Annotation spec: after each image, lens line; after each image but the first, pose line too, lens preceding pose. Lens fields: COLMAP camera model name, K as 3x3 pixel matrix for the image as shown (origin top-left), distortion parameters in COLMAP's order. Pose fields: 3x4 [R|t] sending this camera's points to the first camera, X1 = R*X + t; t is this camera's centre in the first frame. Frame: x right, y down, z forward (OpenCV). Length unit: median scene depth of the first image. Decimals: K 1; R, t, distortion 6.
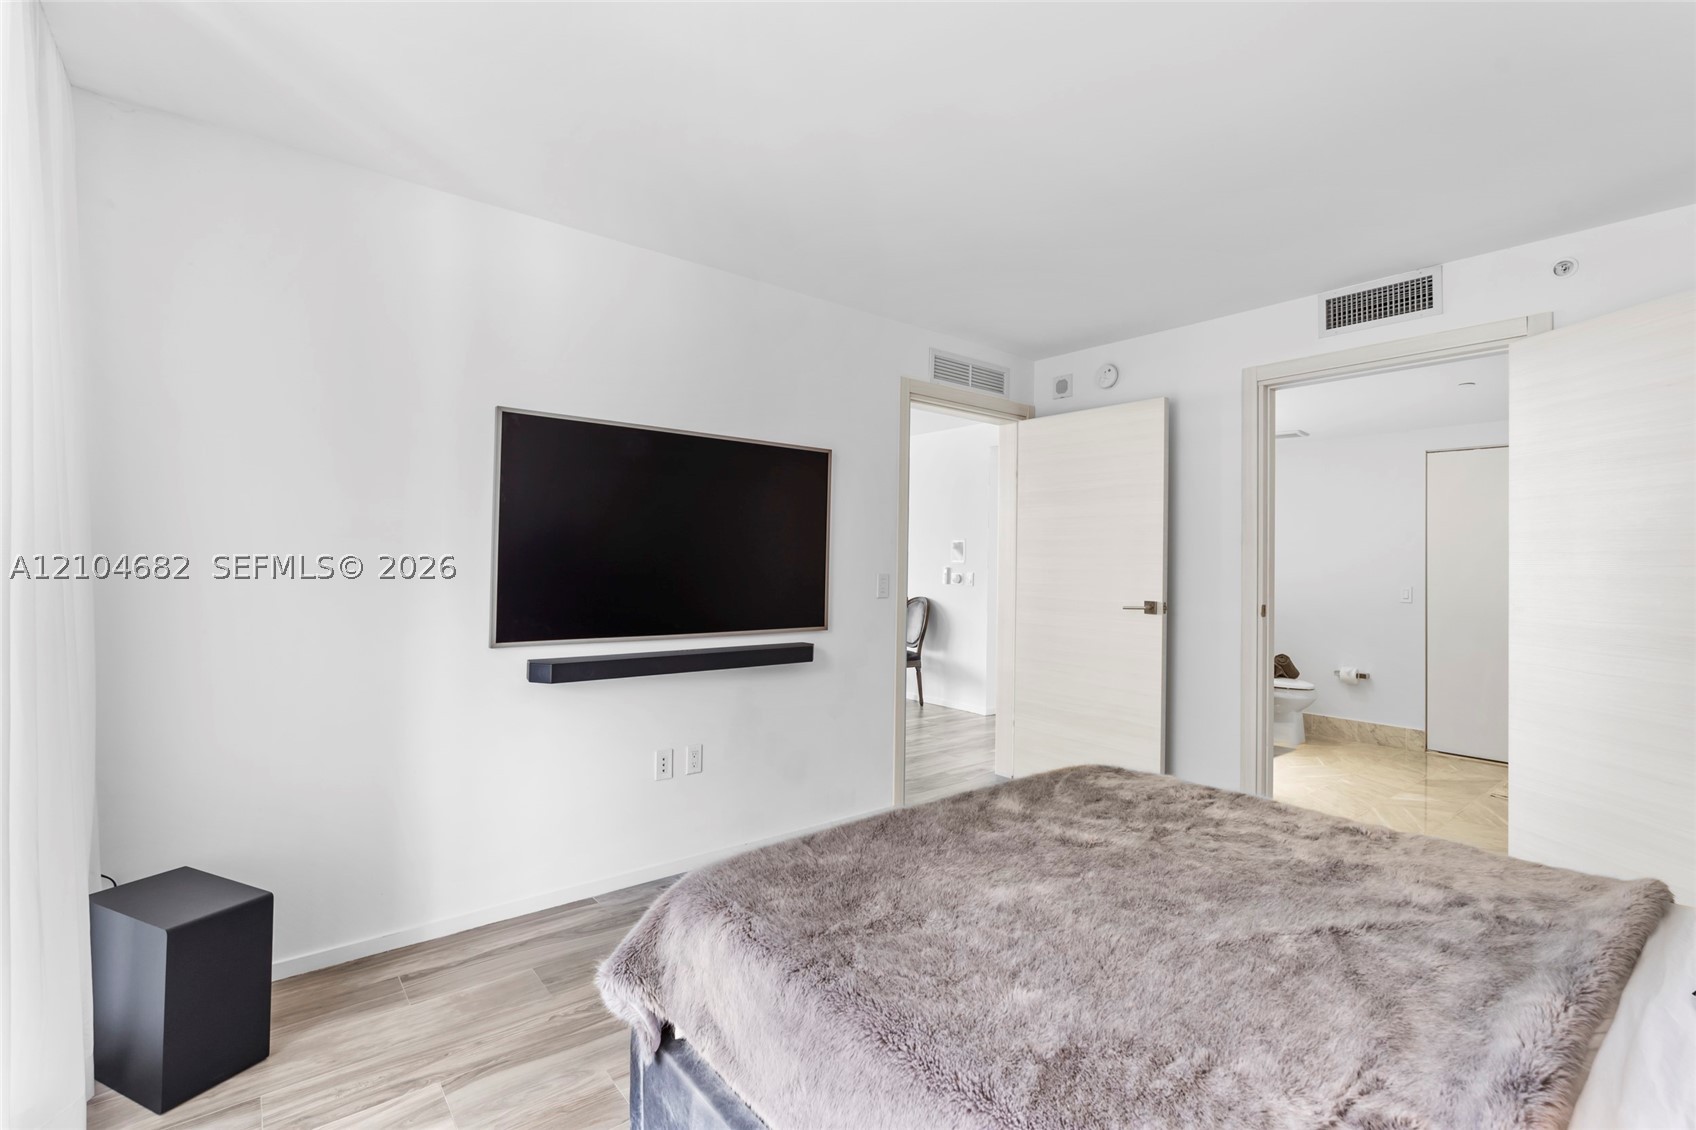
lens RADIAL K [[751.2, 0, 844.7], [0, 751.2, 563.8], [0, 0, 1]] dist [-0.010641, 0.003995]
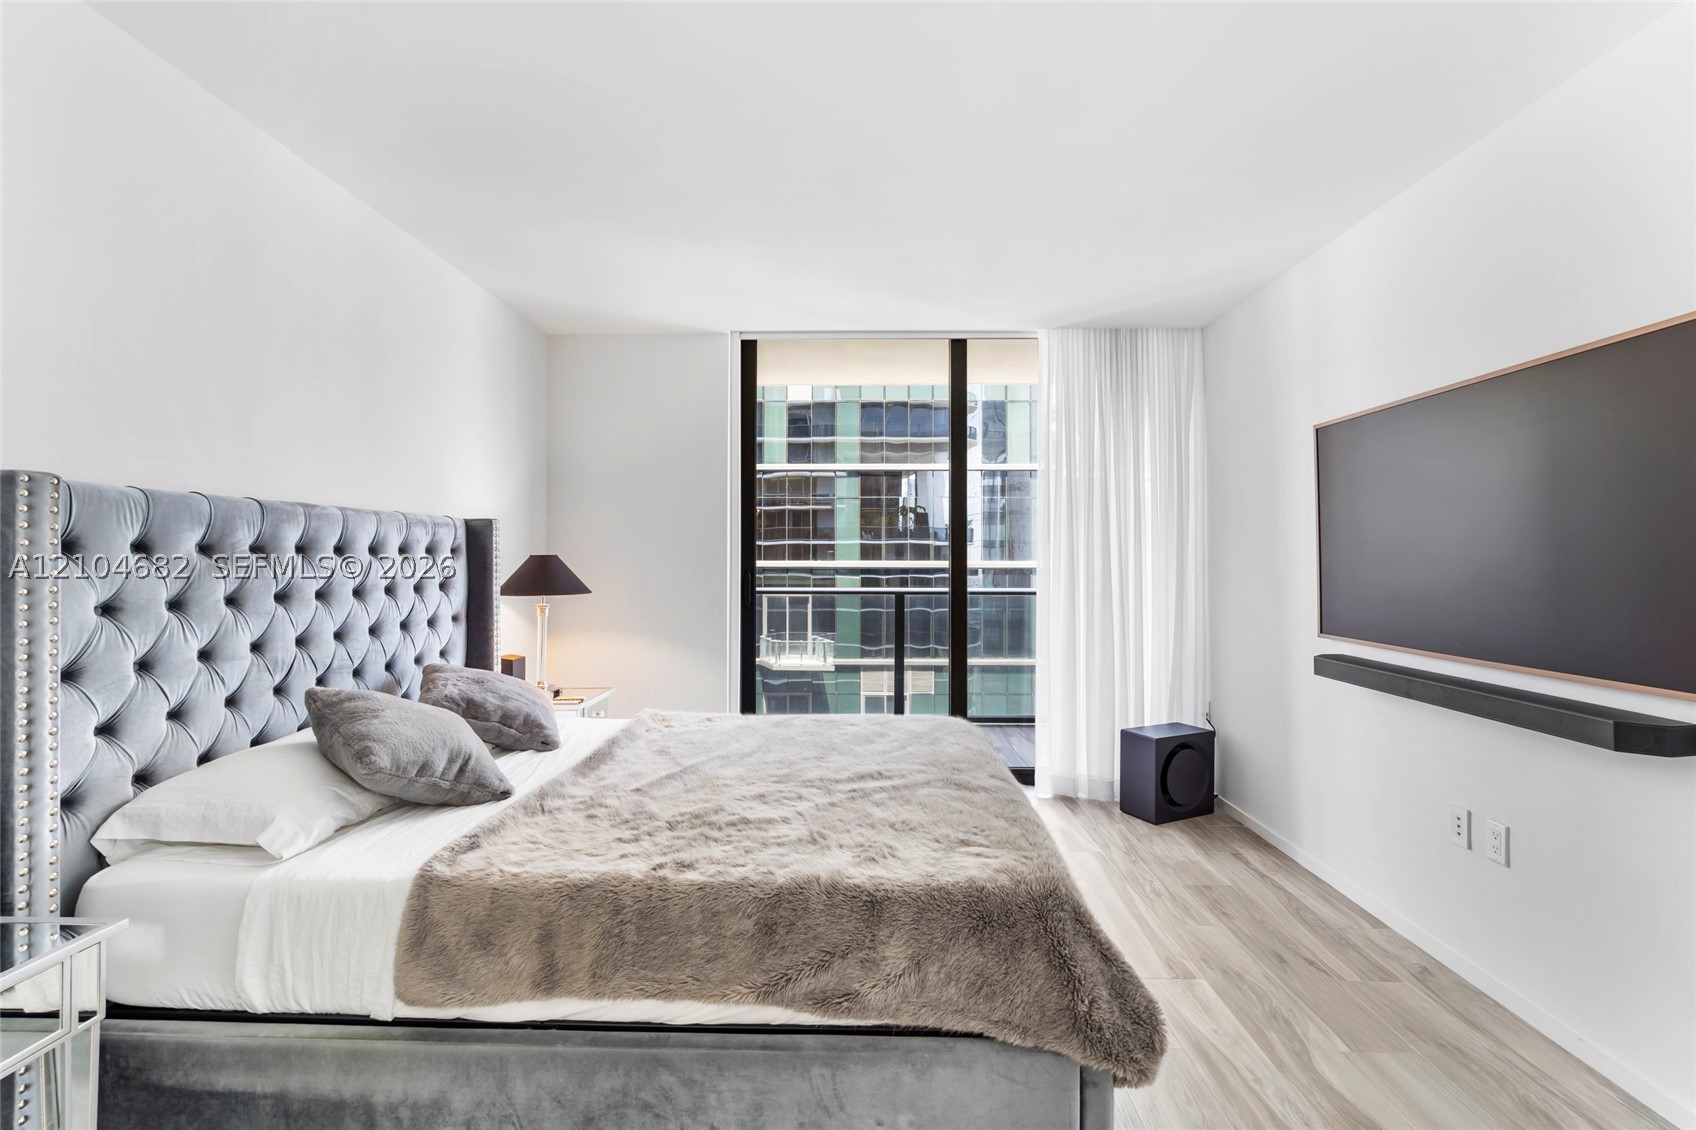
lens RADIAL K [[751.2, 0, 846.4], [0, 751.2, 562.1], [0, 0, 1]] dist [-0.010641, 0.003995]
pose [[-0.650841, -0.009534, -0.759154, 0.901206], [0.000832, 0.999912, -0.013270, 0.013421], [0.759214, -0.009268, -0.650775, 1.249394]]
